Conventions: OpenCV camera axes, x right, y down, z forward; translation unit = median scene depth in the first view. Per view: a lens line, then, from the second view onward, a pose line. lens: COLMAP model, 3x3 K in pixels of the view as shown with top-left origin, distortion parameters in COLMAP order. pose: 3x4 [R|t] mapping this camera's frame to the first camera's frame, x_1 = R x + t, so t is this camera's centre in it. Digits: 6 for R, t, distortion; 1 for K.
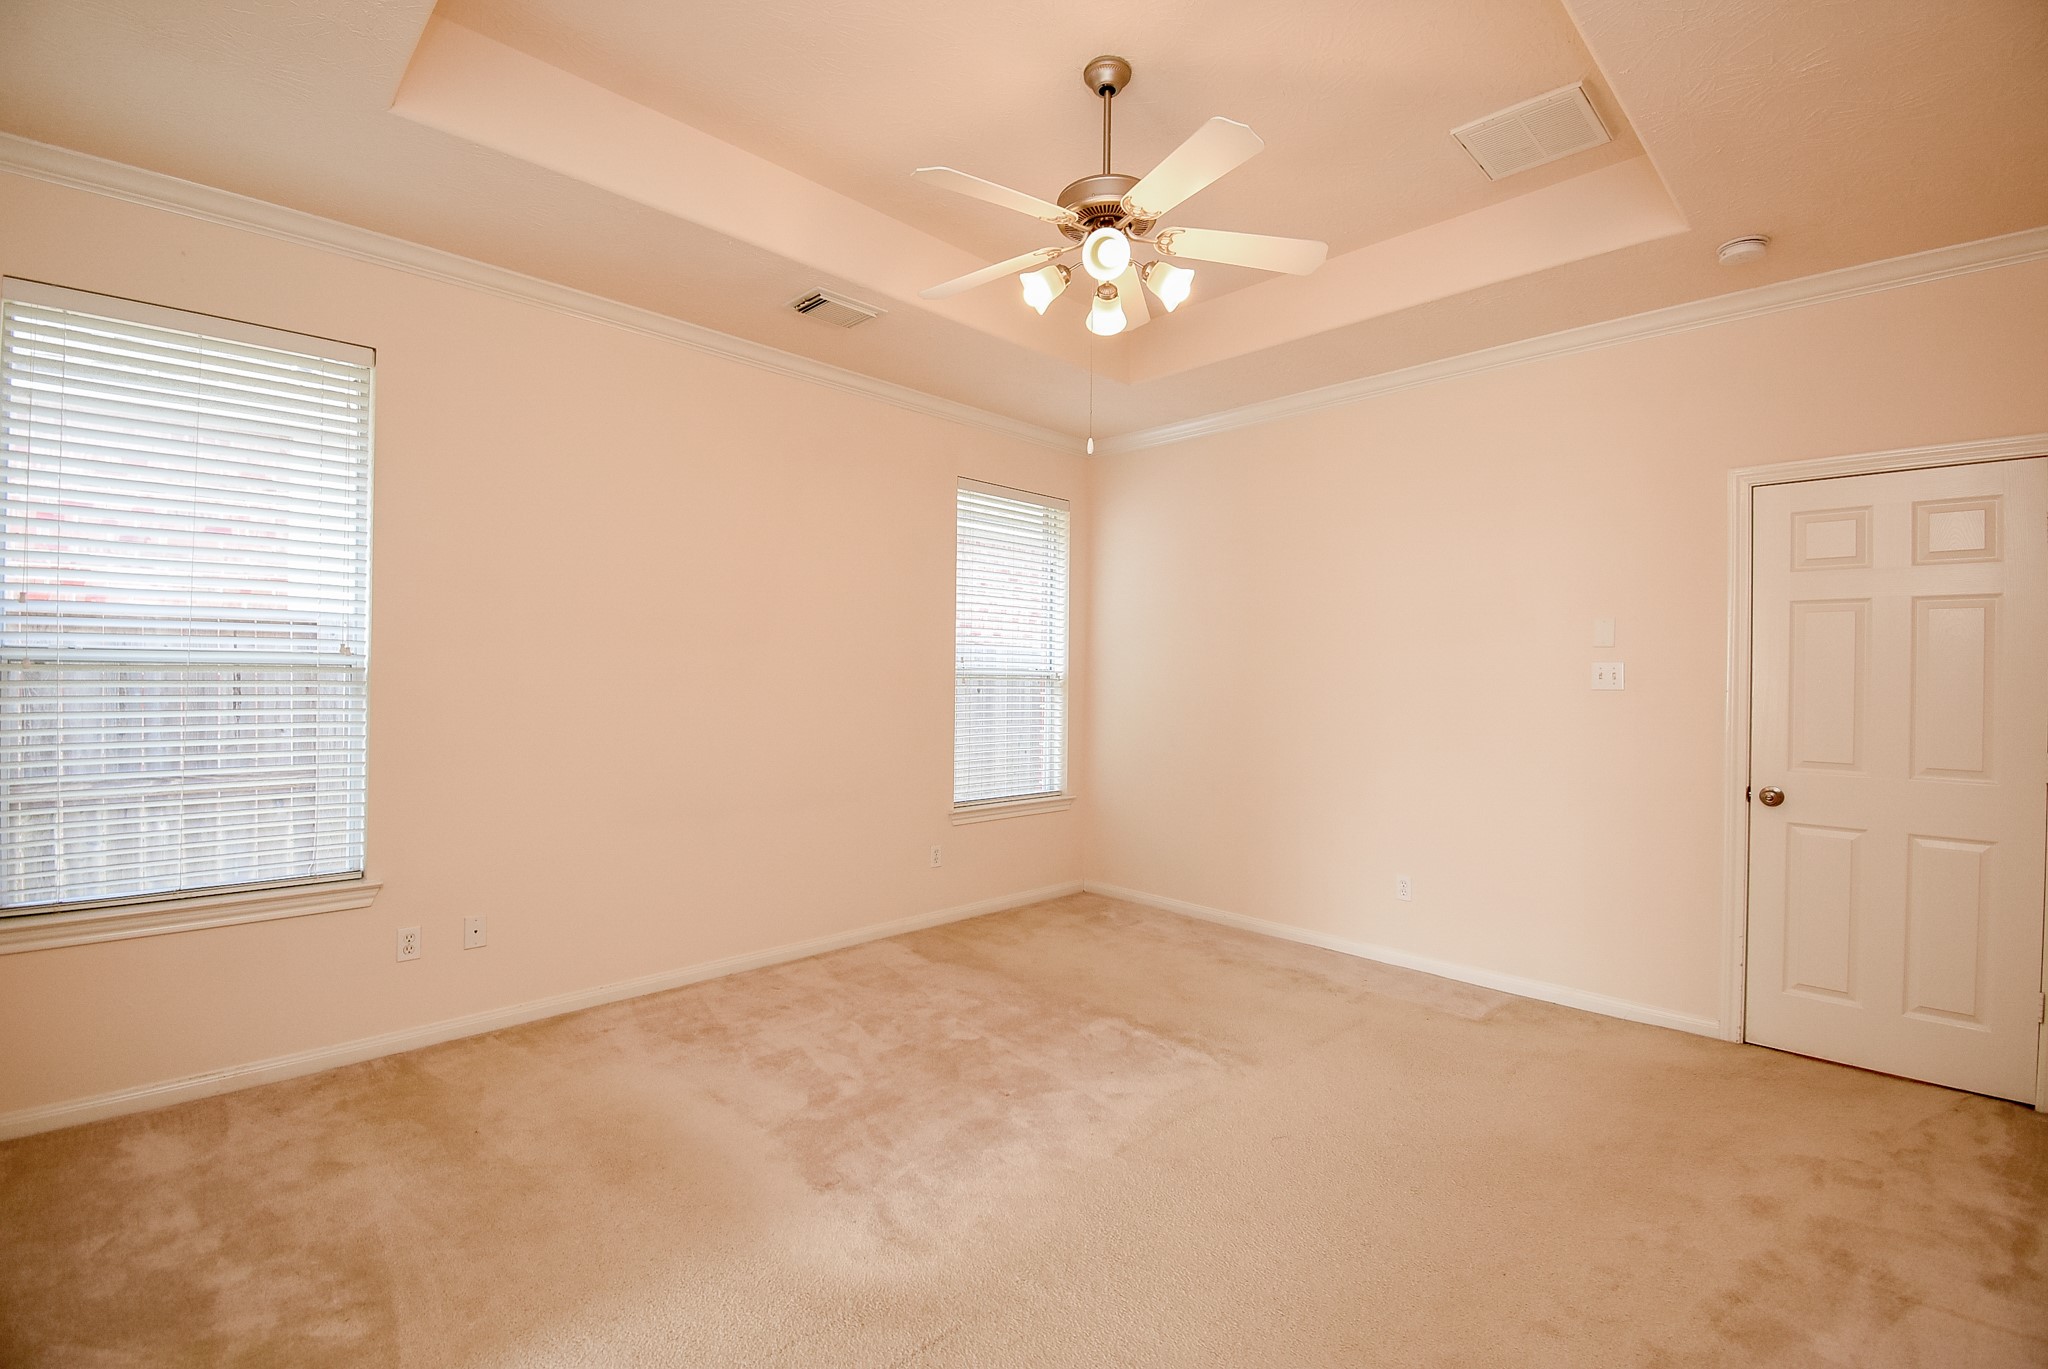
lens RADIAL K [[862.9, 0, 1101.1], [0, 862.9, 686.3], [0, 0, 1]] dist [0.000315, -0.021498]
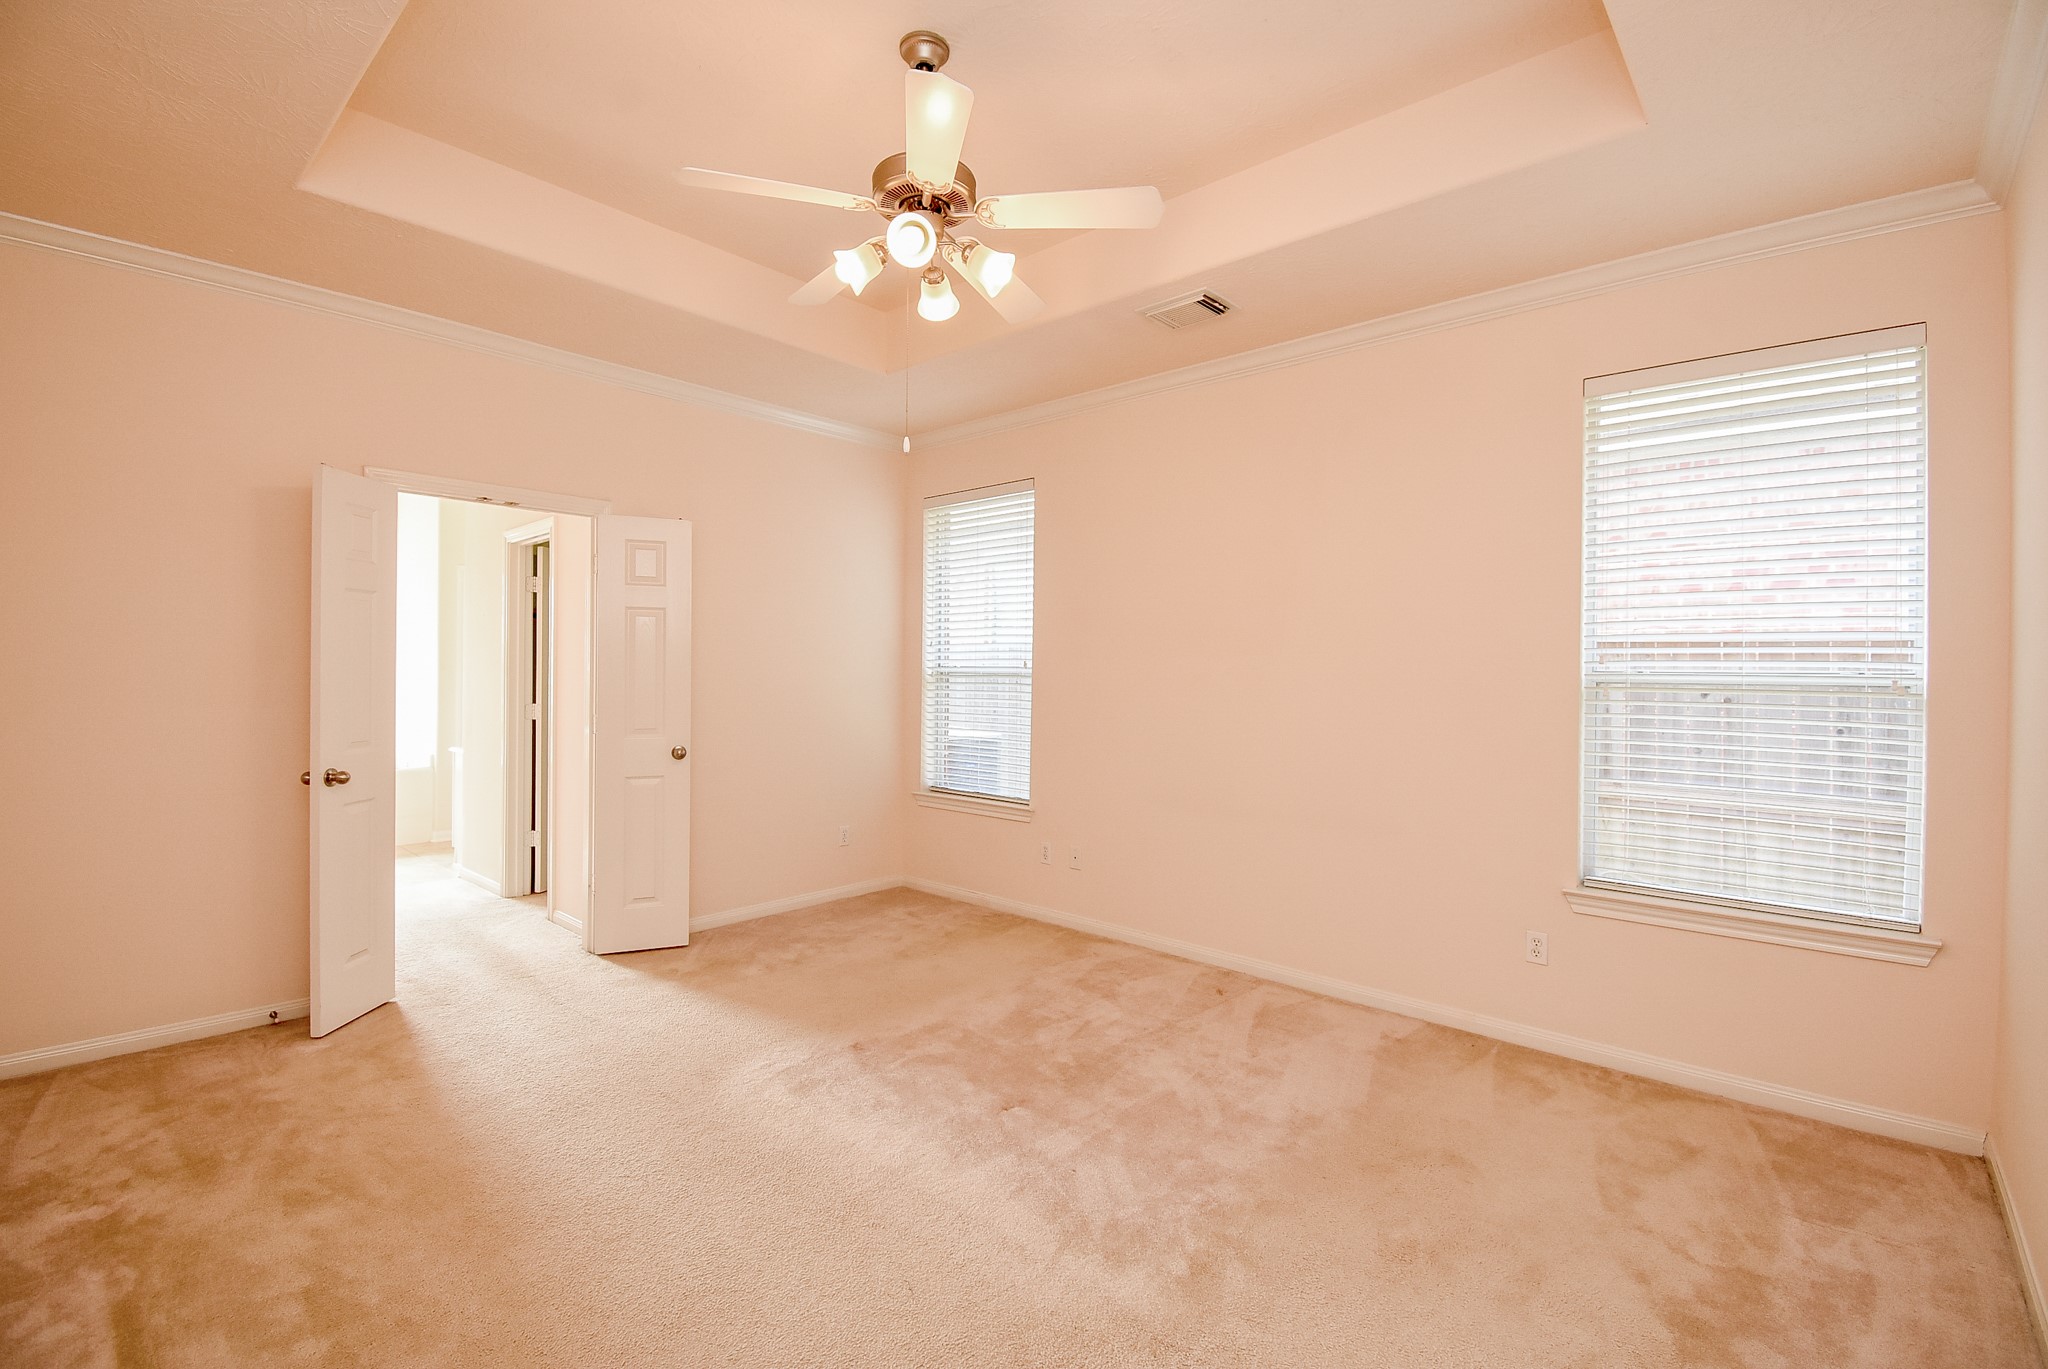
lens RADIAL K [[932.3, 0, 1024.0], [0, 932.3, 684.5], [0, 0, 1]] dist [0.024676, -0.030797]
pose [[0.004179, -0.005451, -0.999976, 0.548927], [-0.025464, 0.999660, -0.005556, 0.002992], [0.999667, 0.025487, 0.004039, 0.581776]]
